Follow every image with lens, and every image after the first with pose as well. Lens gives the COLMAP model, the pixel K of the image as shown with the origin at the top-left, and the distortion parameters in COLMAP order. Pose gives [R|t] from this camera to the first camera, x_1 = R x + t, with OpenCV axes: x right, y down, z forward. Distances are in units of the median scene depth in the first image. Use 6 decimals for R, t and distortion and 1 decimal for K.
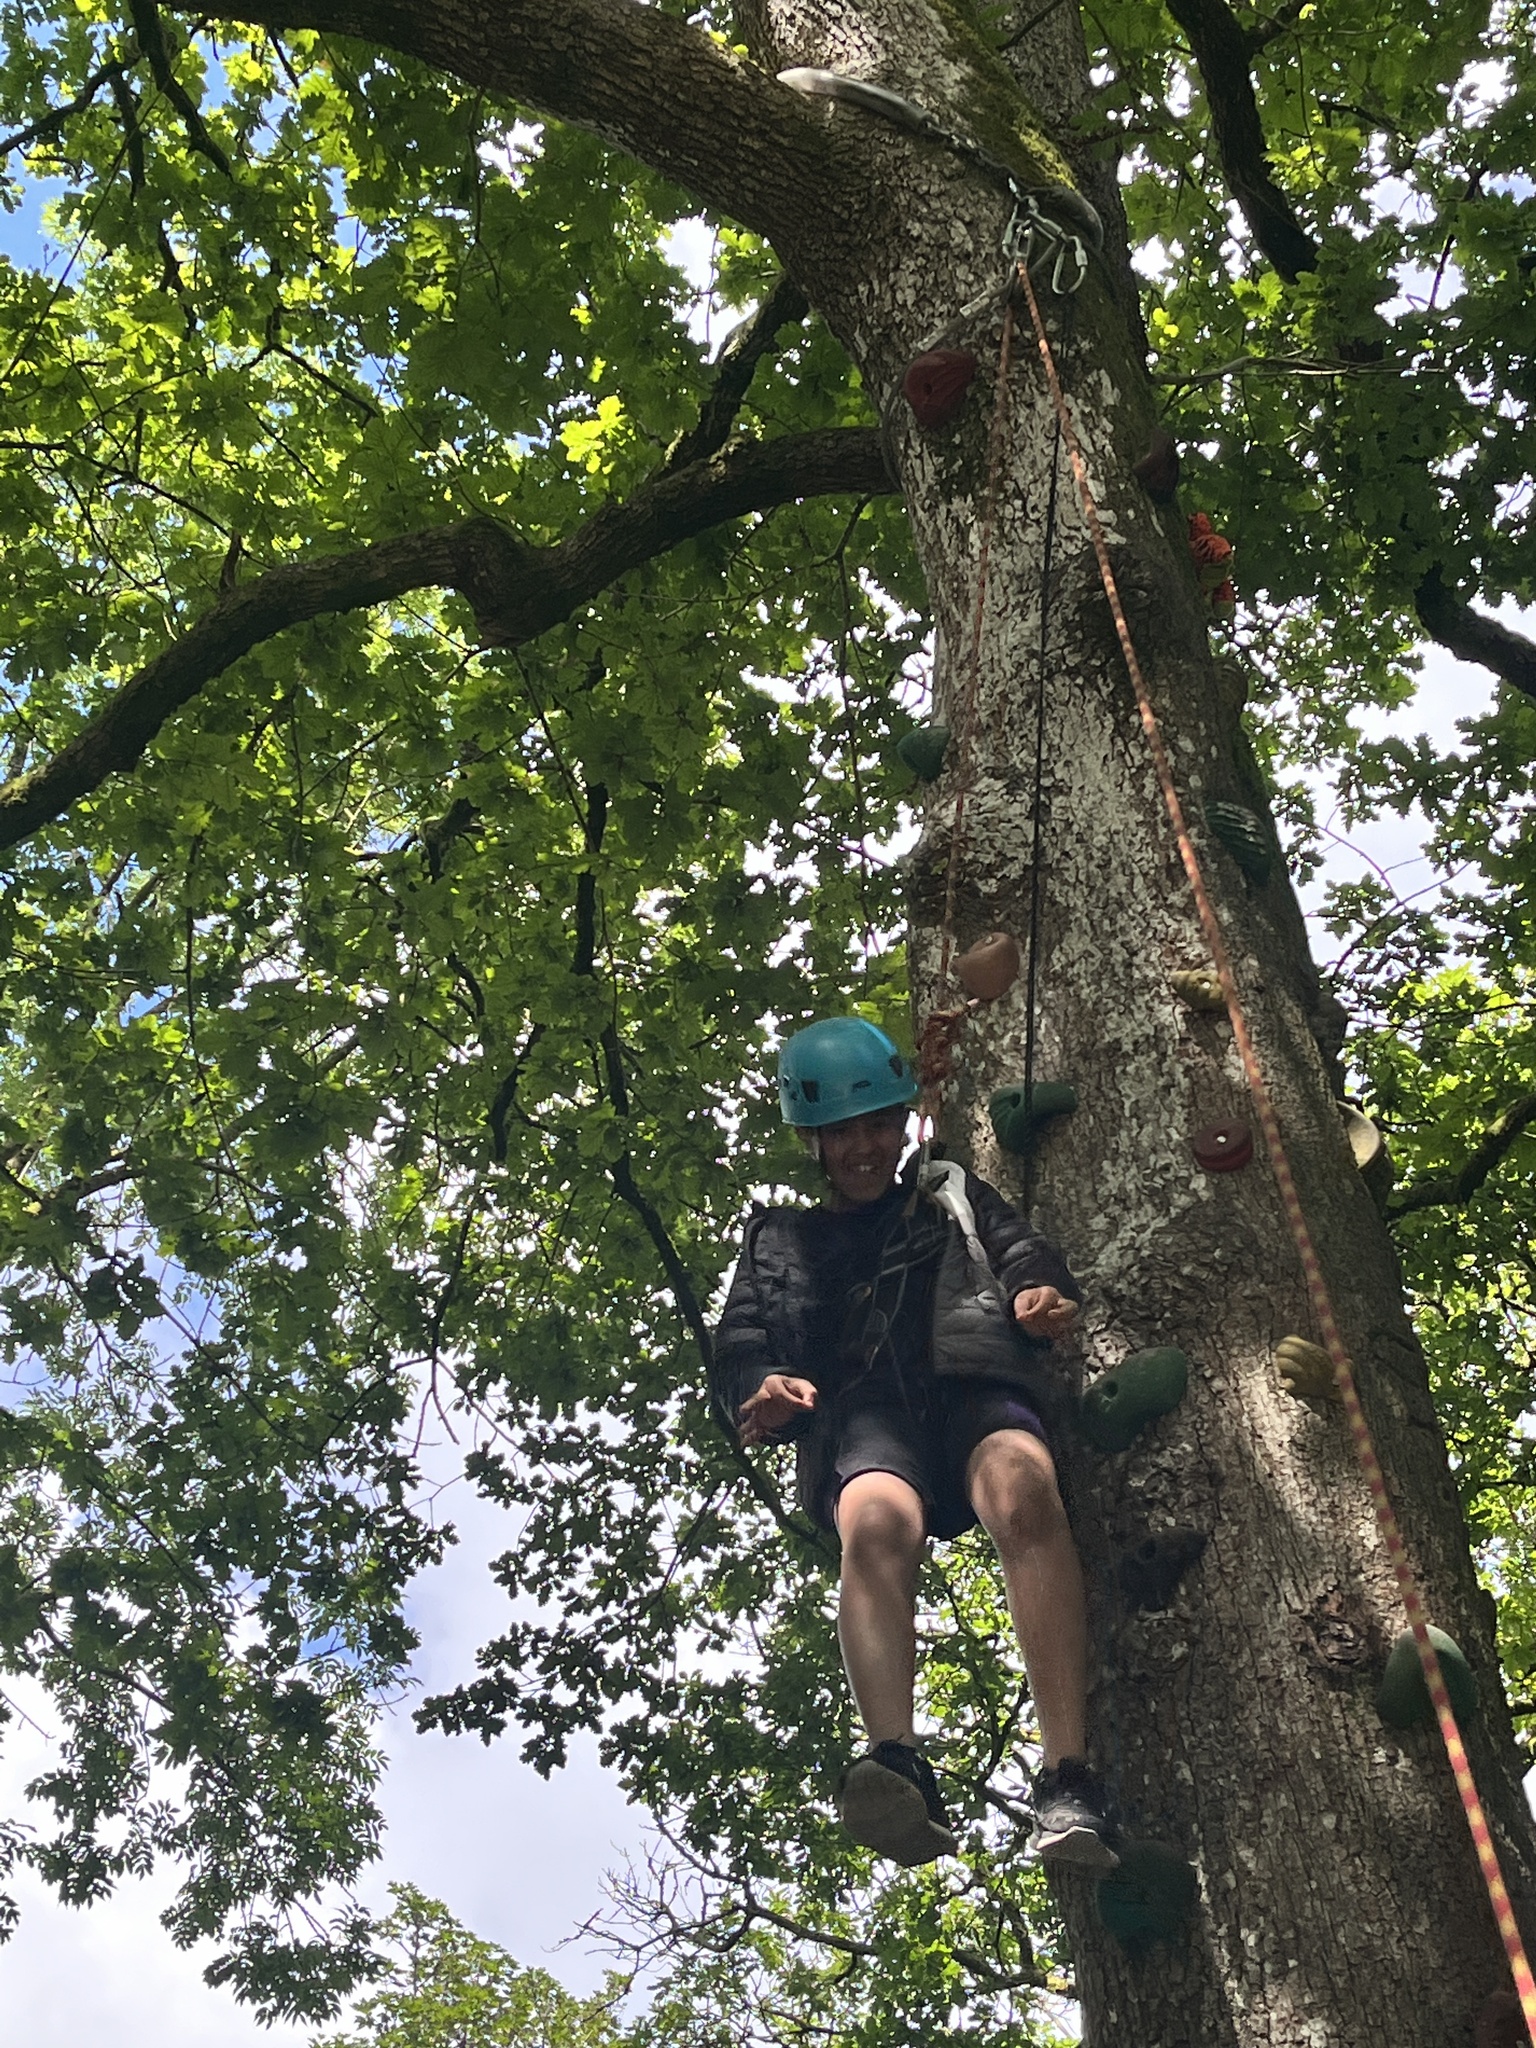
lens RADIAL K [[3280.9, 0, 779.5], [0, 3280.9, 992.9], [0, 0, 1]] dist [0.187213, -0.683450]
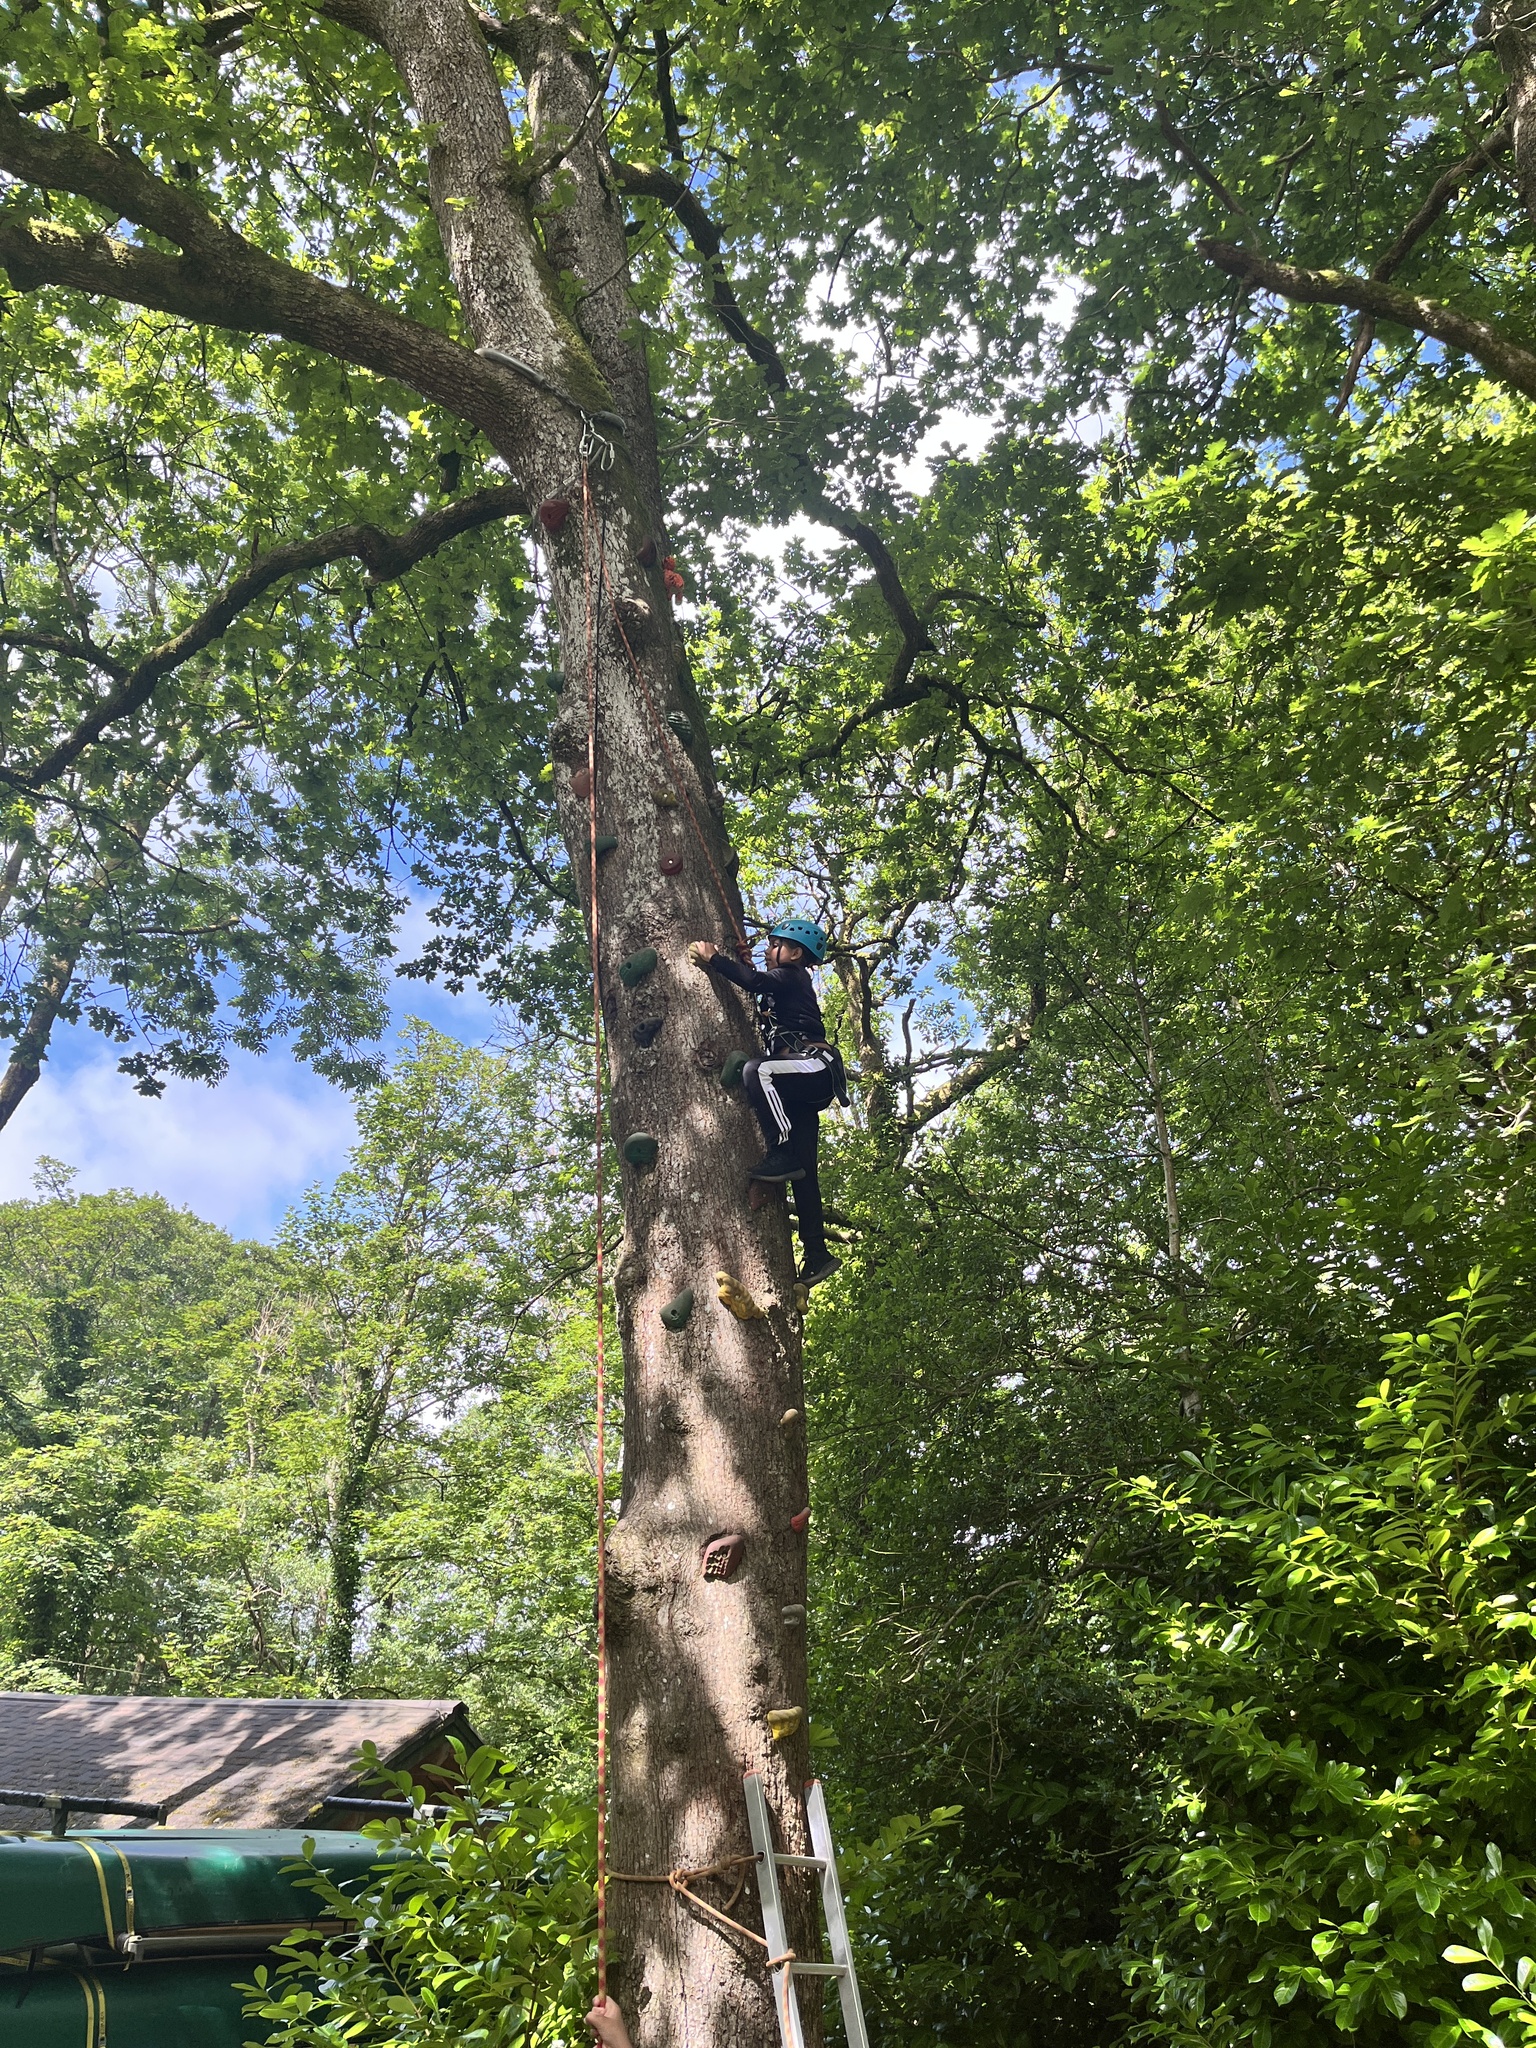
lens RADIAL K [[1546.1, 0, 768.0], [0, 1546.1, 1024.0], [0, 0, 1]] dist [0.073017, -0.081166]
pose [[0.992243, -0.057334, 0.110304, 0.030400], [0.021550, 0.953191, 0.301600, -0.094809], [-0.122433, -0.296883, 0.947033, -0.101974]]
